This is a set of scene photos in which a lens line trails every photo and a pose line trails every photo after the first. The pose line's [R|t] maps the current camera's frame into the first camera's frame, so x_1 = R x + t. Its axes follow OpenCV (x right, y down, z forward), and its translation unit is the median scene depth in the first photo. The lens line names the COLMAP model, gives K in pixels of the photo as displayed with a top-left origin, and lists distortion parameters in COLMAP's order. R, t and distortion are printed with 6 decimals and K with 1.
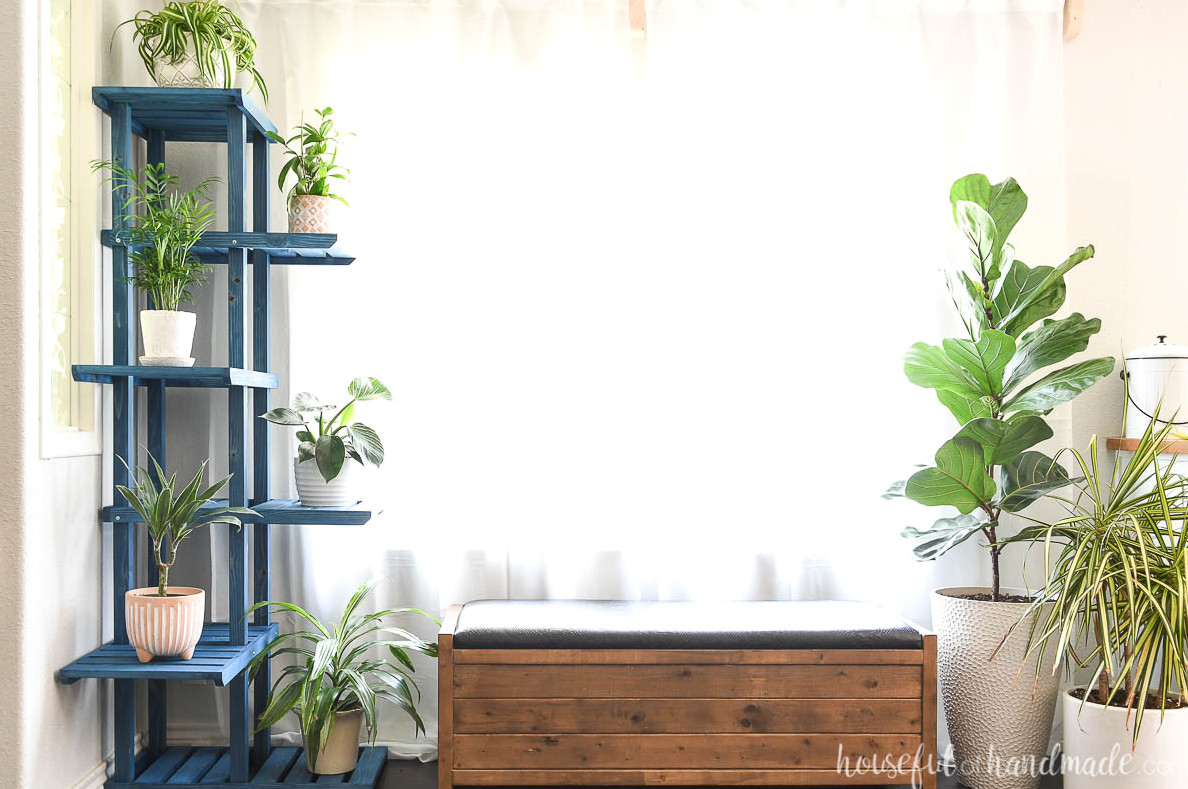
lens RADIAL K [[1257.8, 0, 558.2], [0, 1257.8, 417.9], [0, 0, 1]] dist [0.024295, 0.010169]
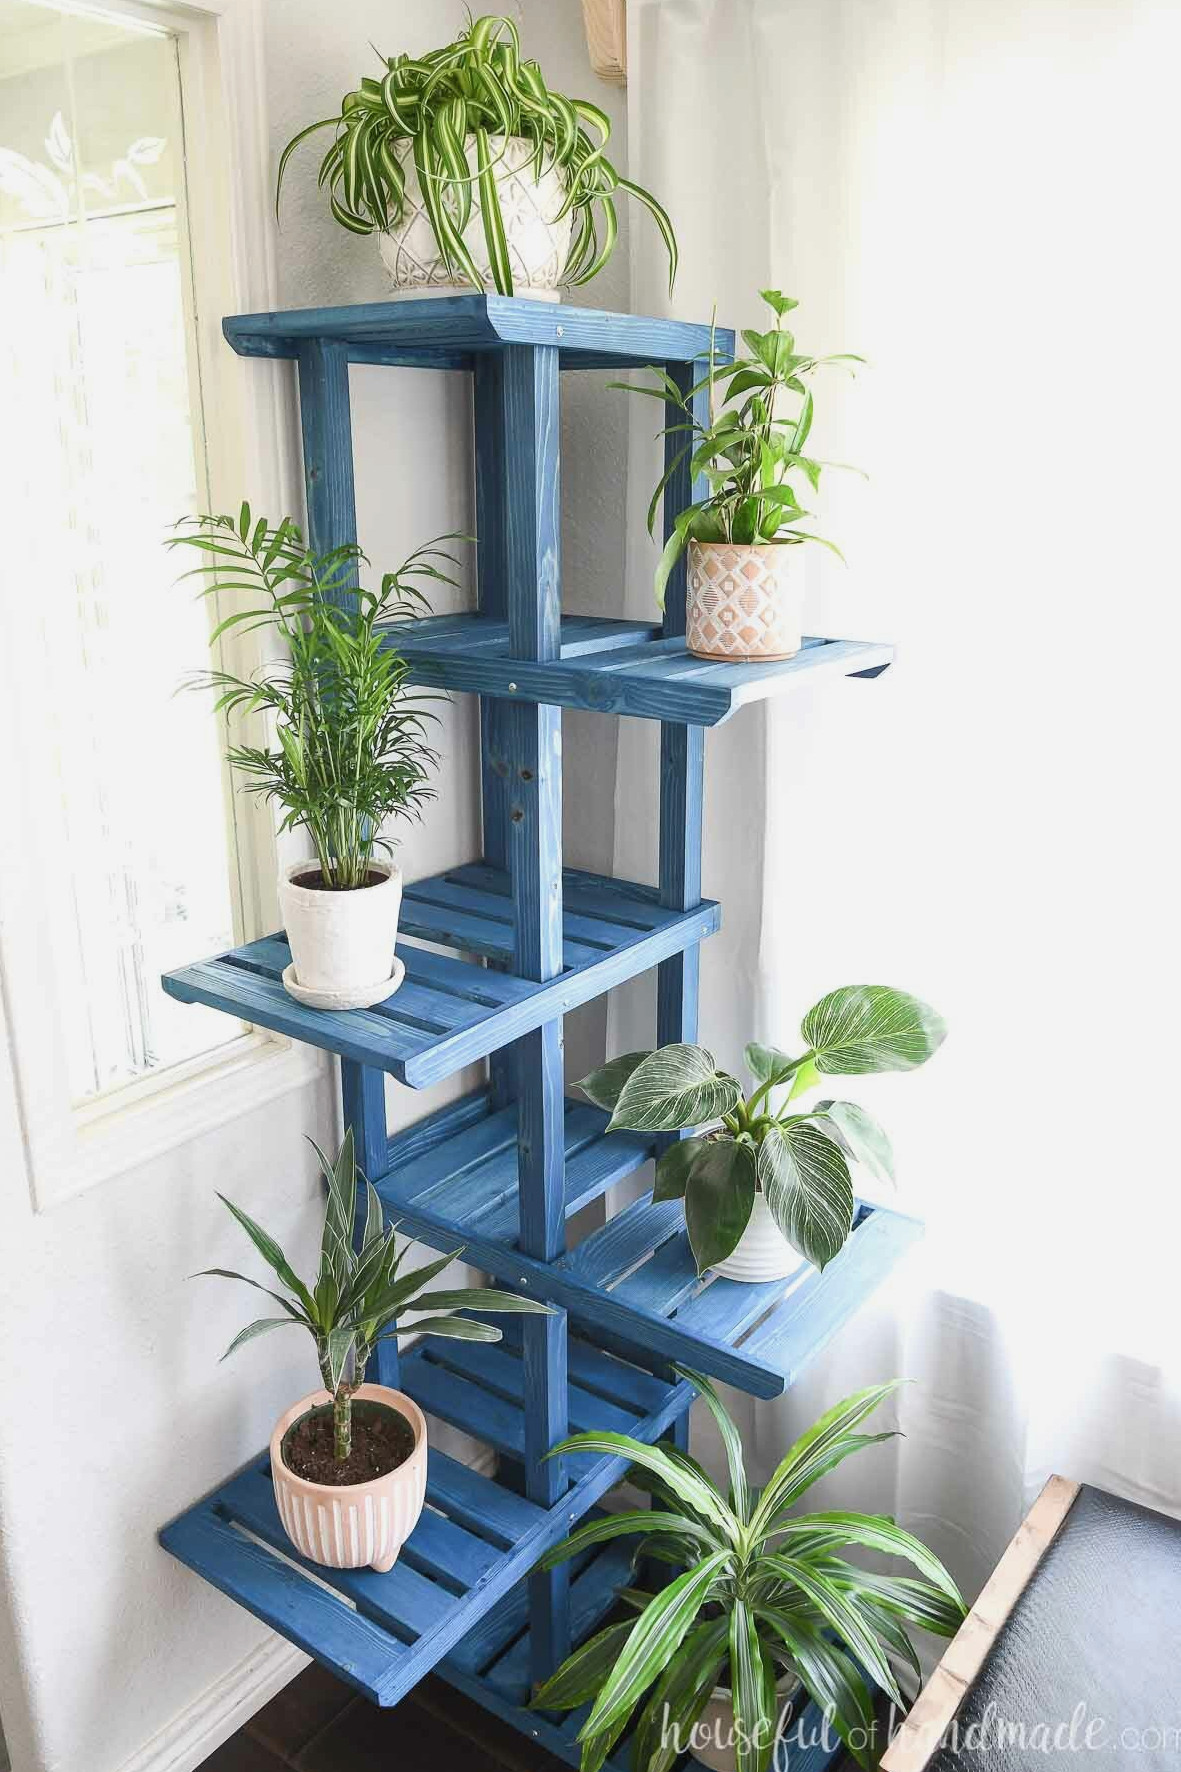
lens RADIAL K [[1372.0, 0, 583.8], [0, 1372.0, 855.5], [0, 0, 1]] dist [0.003900, -0.071605]
pose [[0.789293, 0.171006, -0.589723, 0.031253], [0.003147, 0.959296, 0.282386, -0.210115], [0.614008, -0.224742, 0.756627, 0.659861]]
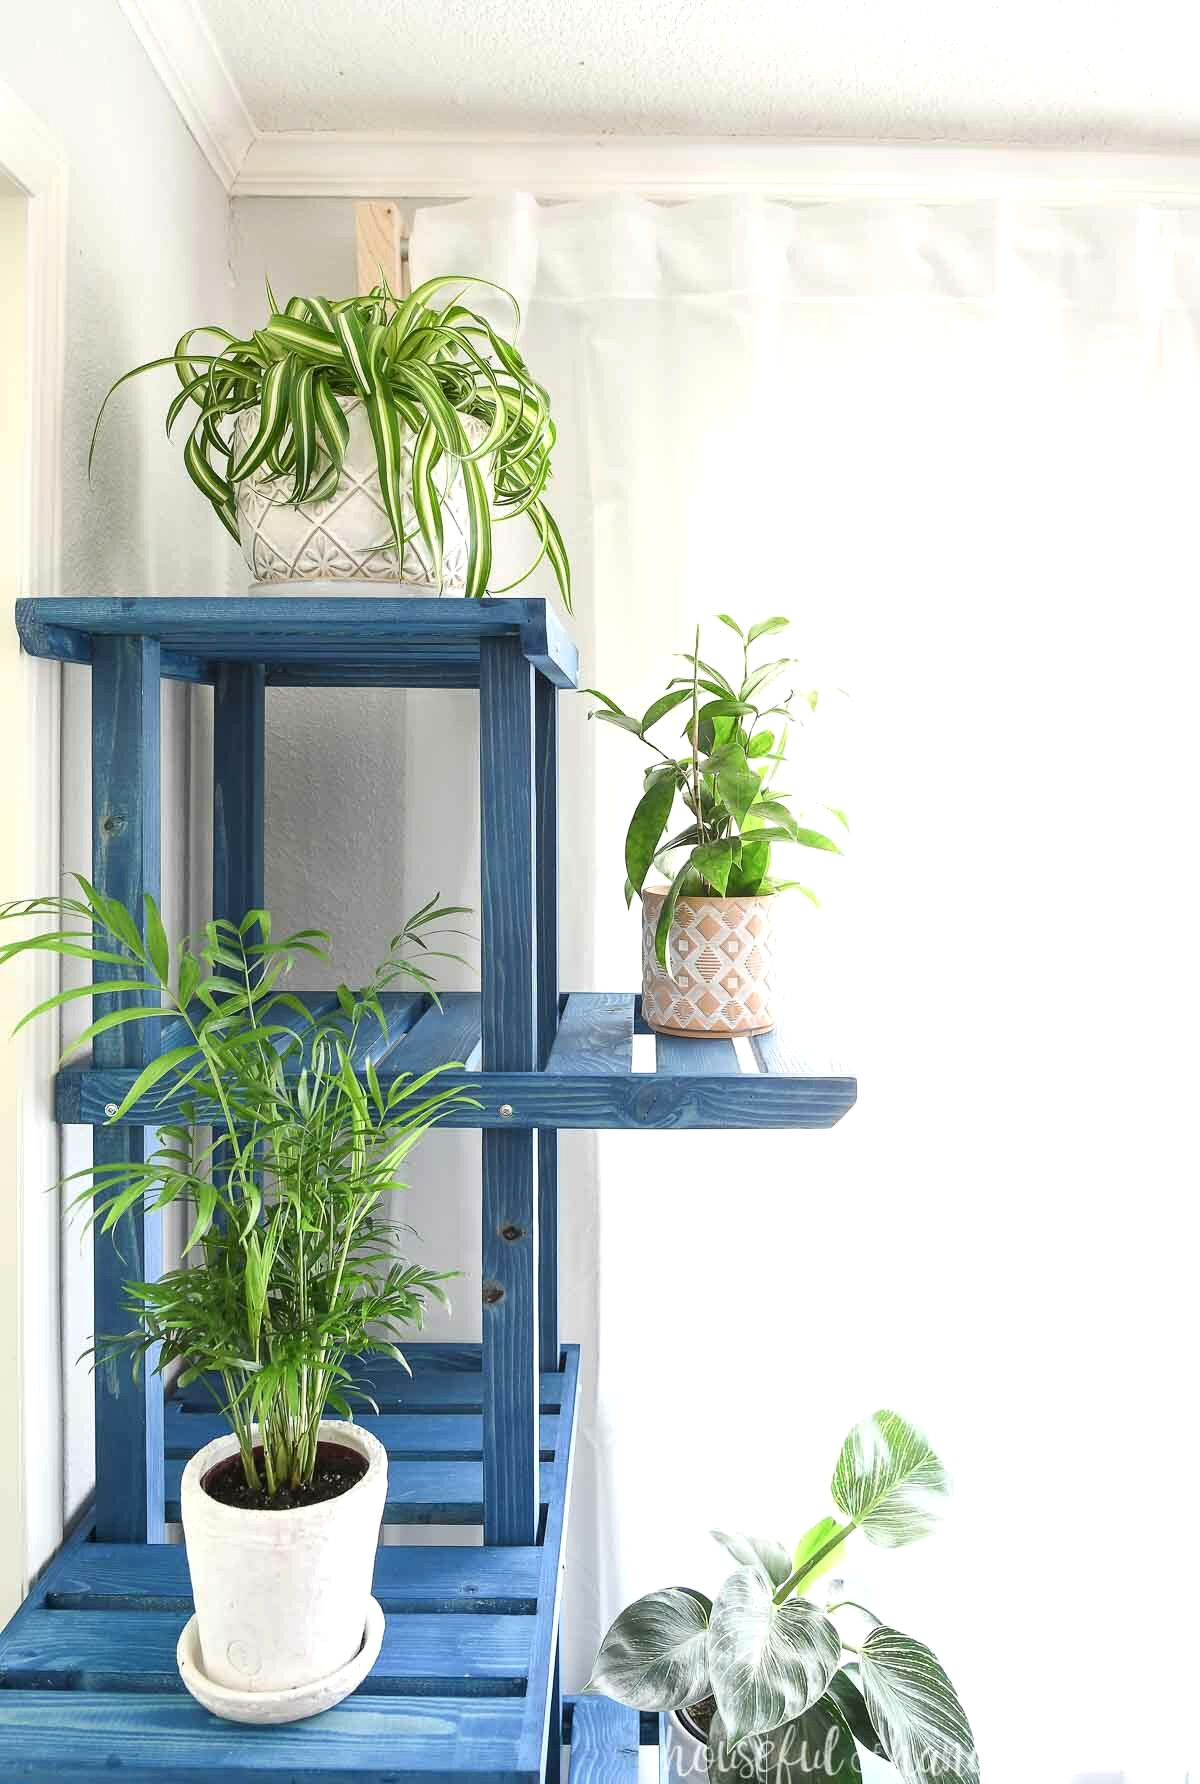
lens RADIAL K [[1384.9, 0, 653.4], [0, 1384.9, 730.4], [0, 0, 1]] dist [-0.014043, -0.016261]
pose [[0.999826, -0.003971, -0.018231, -0.214329], [0.003577, 0.999760, -0.021600, -0.217788], [0.018313, 0.021531, 0.999600, 0.673211]]
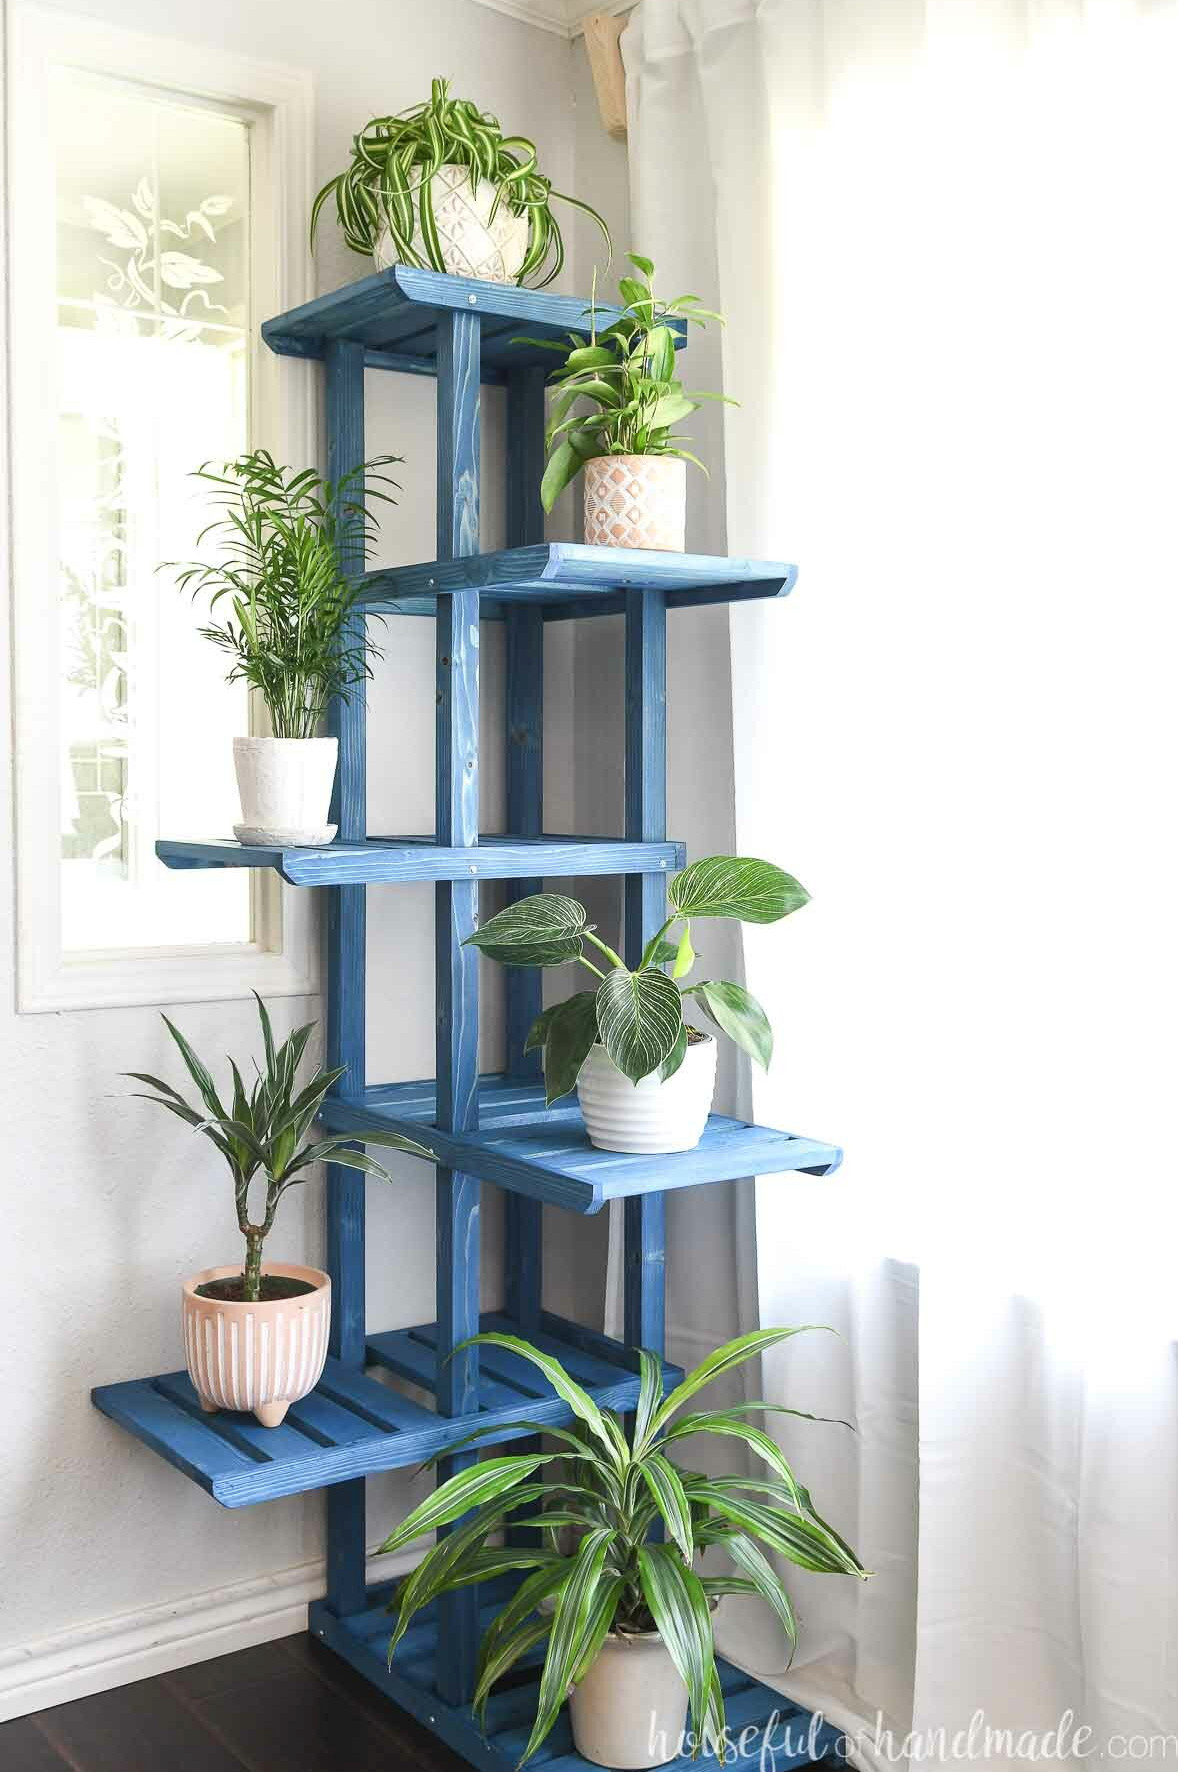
lens RADIAL K [[1876.1, 0, 595.6], [0, 1876.1, 794.5], [0, 0, 1]] dist [0.024295, 0.010169]
pose [[0.559919, 0.010356, -0.828483, 0.374071], [-0.000511, 0.999926, 0.012153, -0.066028], [0.828547, -0.006381, 0.559883, 0.640345]]
